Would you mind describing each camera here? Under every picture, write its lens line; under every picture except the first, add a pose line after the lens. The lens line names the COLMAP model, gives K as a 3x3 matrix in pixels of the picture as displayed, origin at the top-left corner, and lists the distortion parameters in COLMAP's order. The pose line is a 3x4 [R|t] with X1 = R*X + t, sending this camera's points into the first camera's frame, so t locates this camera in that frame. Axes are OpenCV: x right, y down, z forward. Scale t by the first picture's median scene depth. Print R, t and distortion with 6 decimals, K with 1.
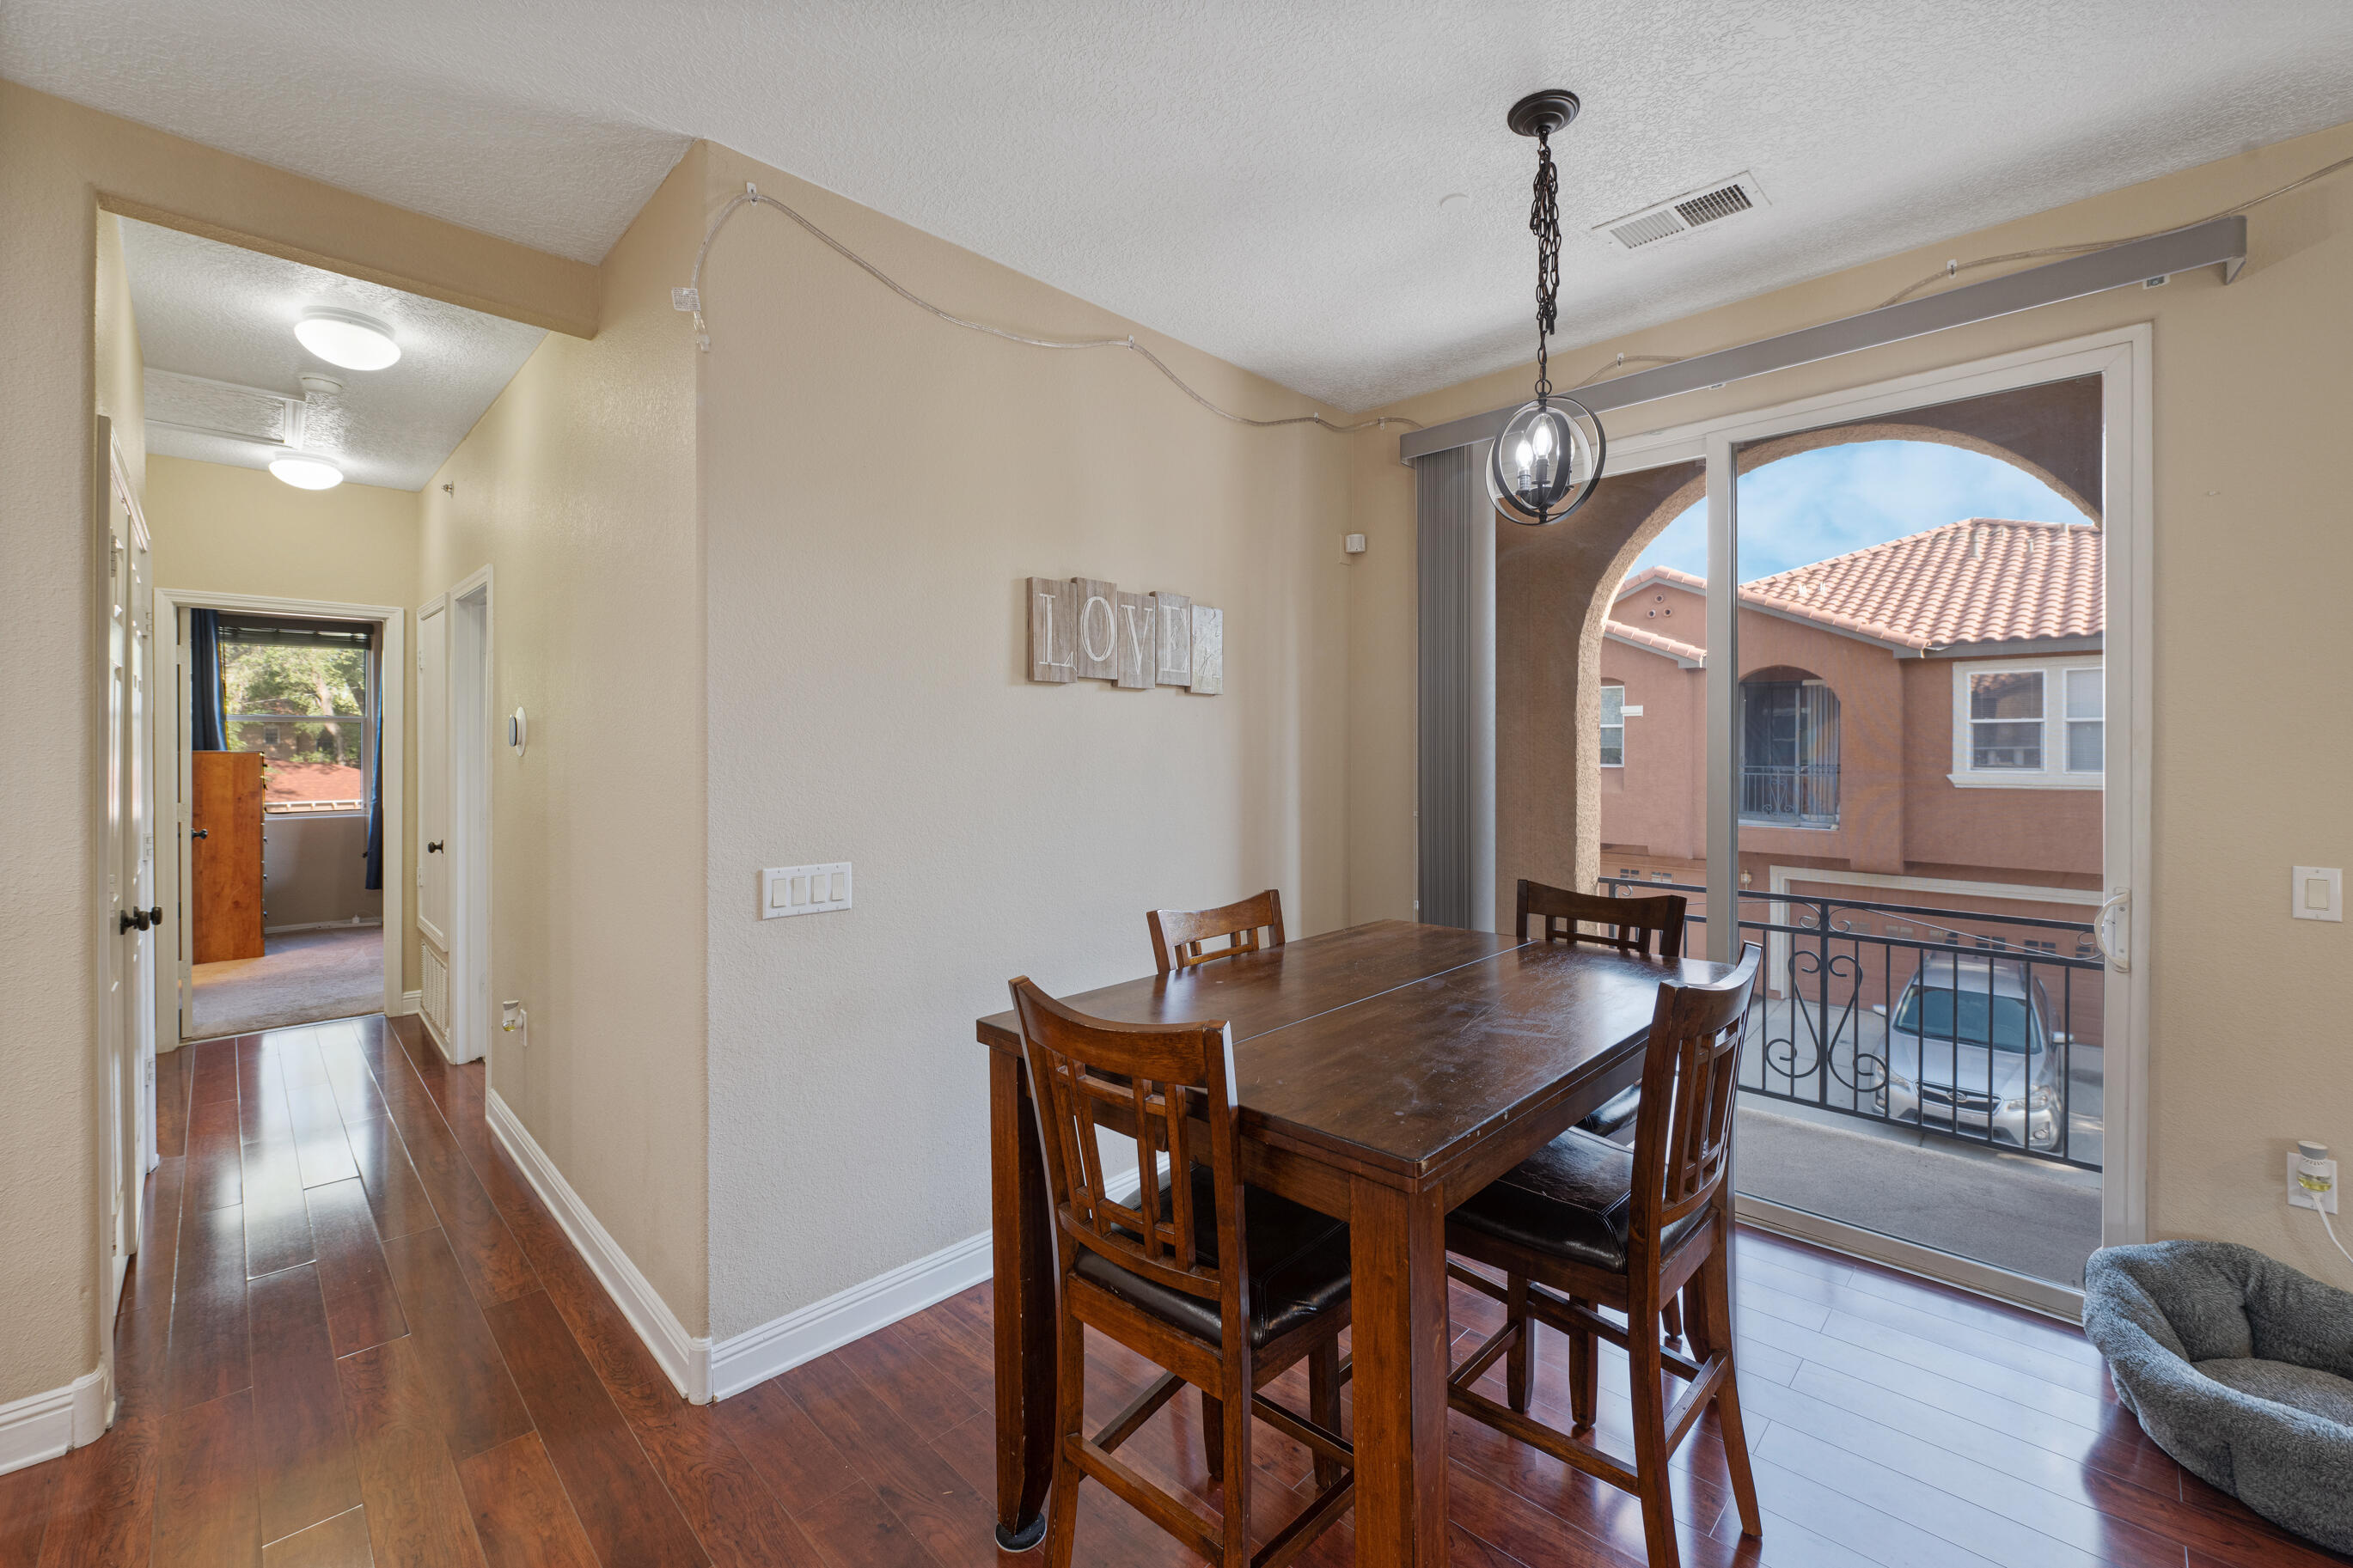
lens RADIAL K [[956.7, 0, 1182.2], [0, 956.7, 750.1], [0, 0, 1]] dist [-0.002573, -0.000060]
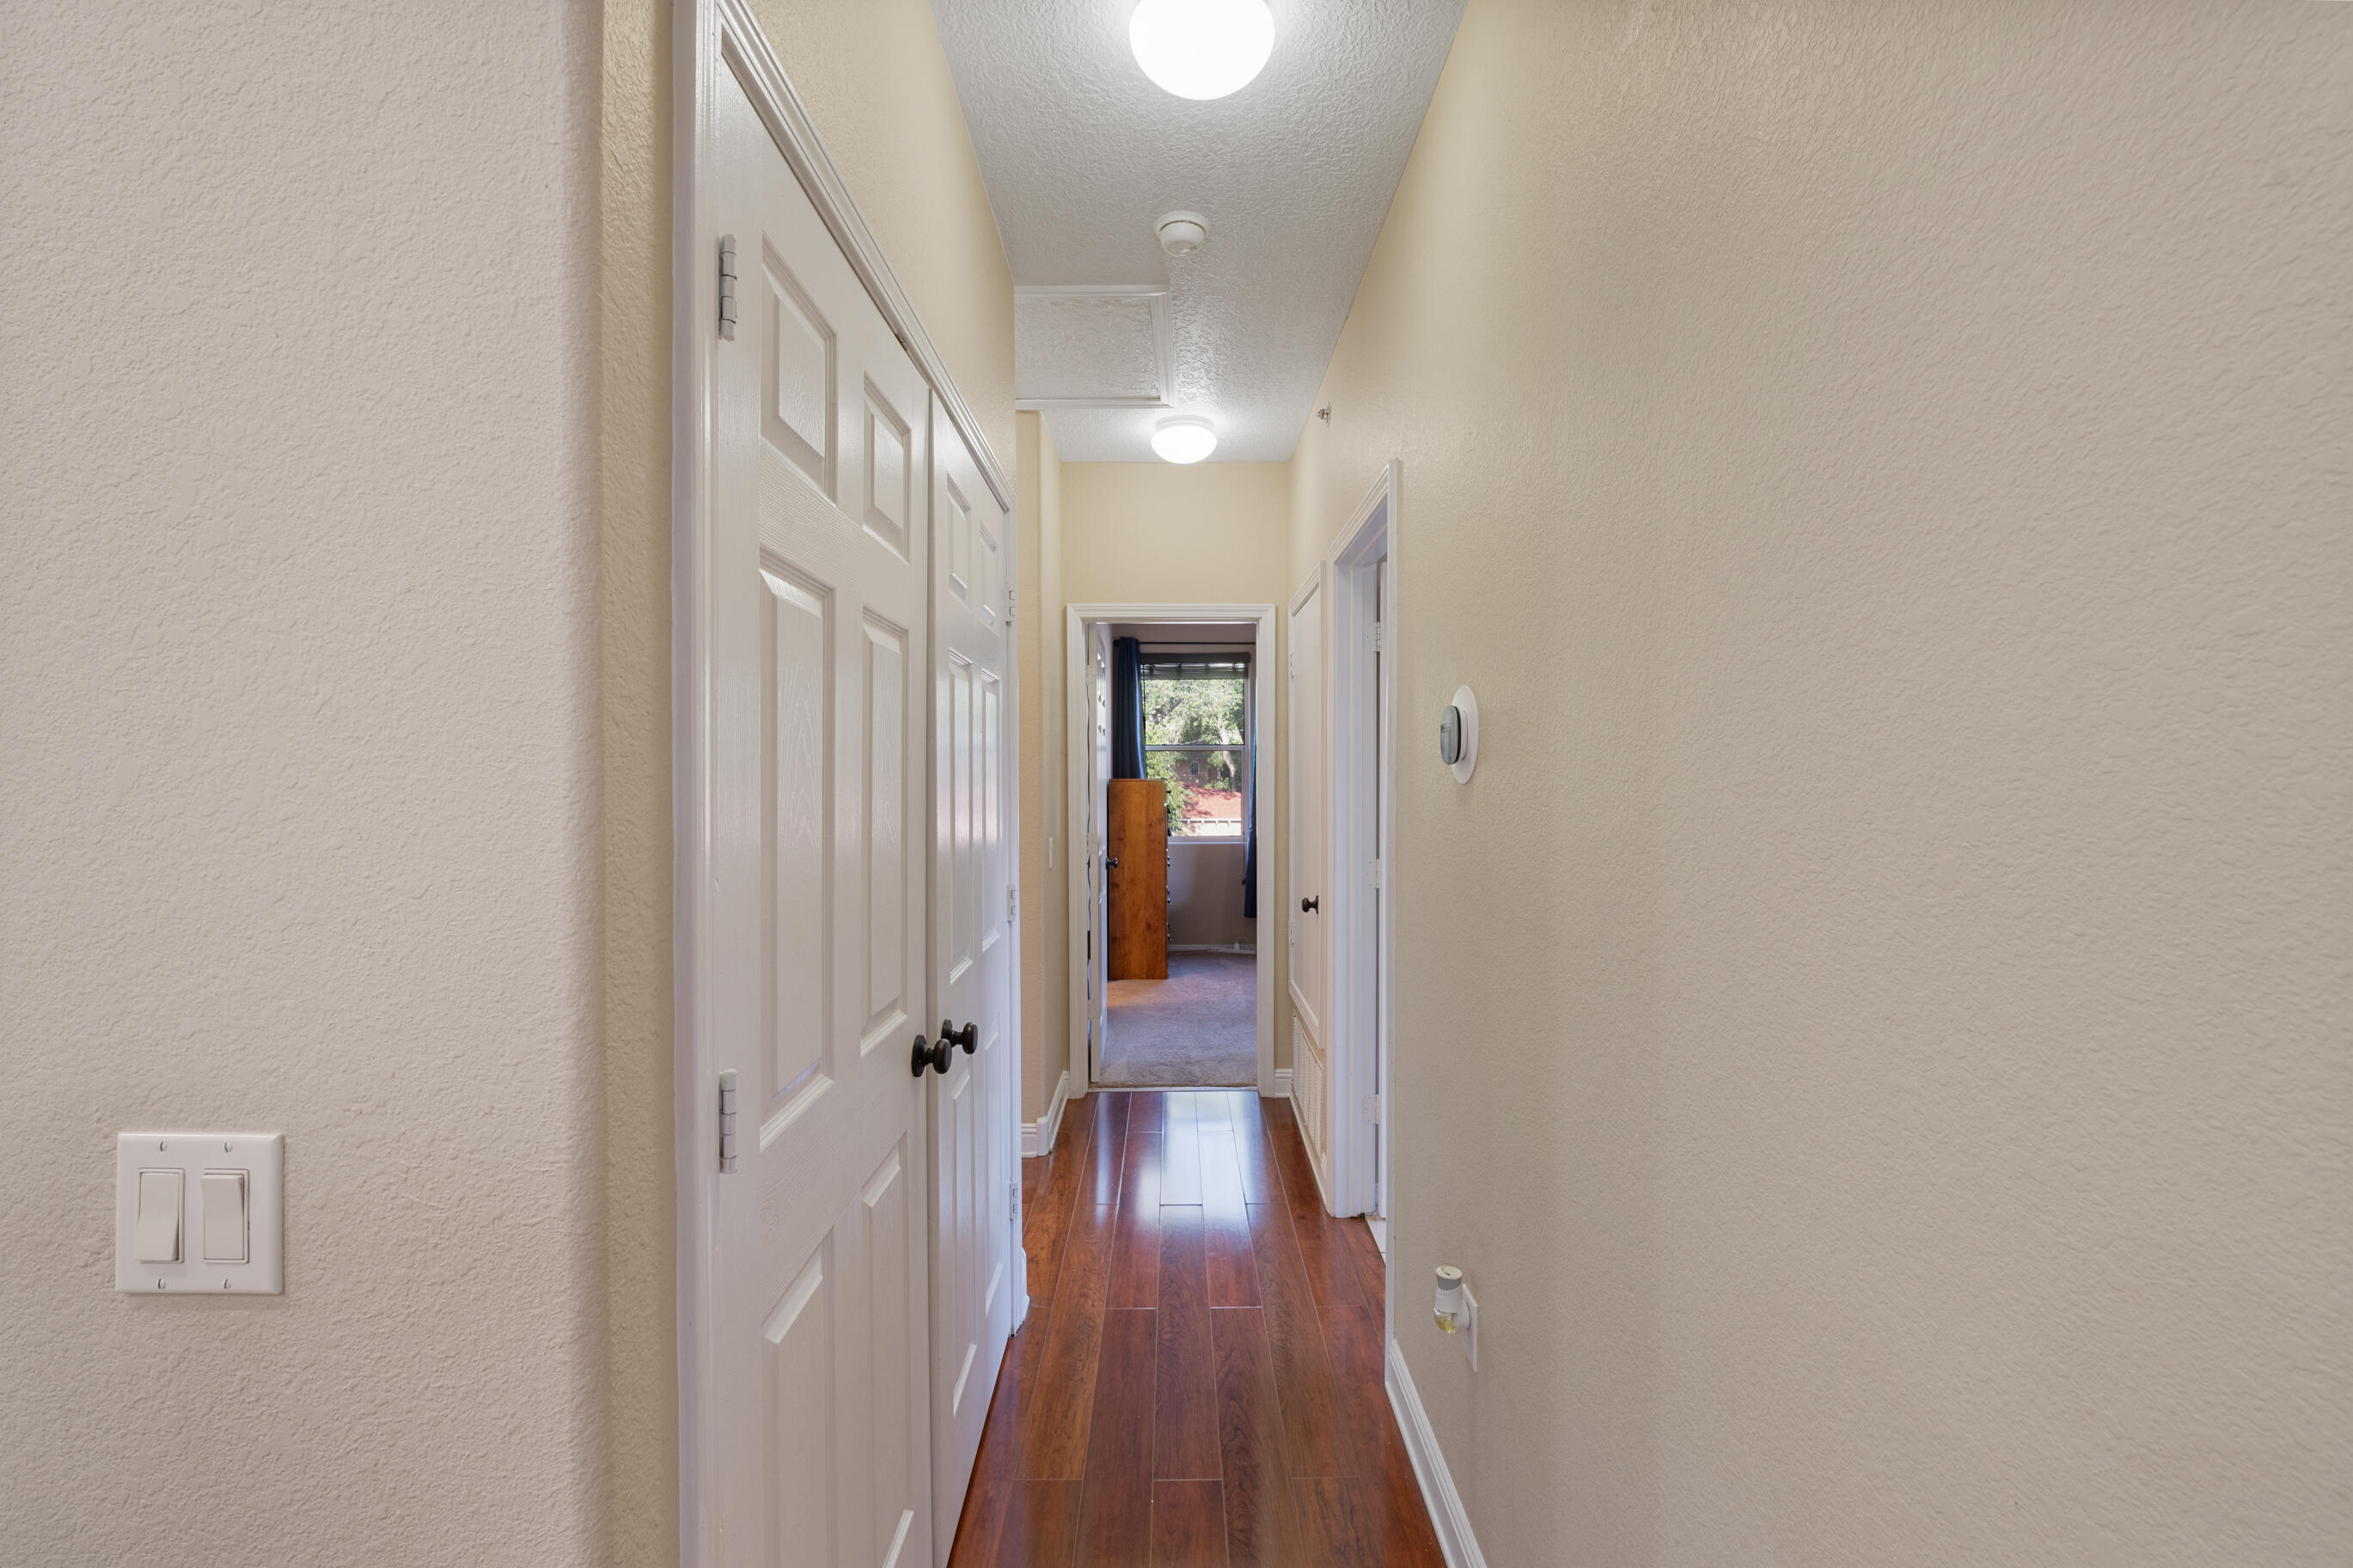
lens RADIAL K [[937.9, 0, 1185.0], [0, 937.9, 791.8], [0, 0, 1]] dist [-0.002593, -0.000354]
pose [[0.714178, 0.008101, -0.699917, -0.291699], [0.001362, 0.999915, 0.012963, 0.002840], [0.699963, -0.010211, 0.714106, 0.351827]]
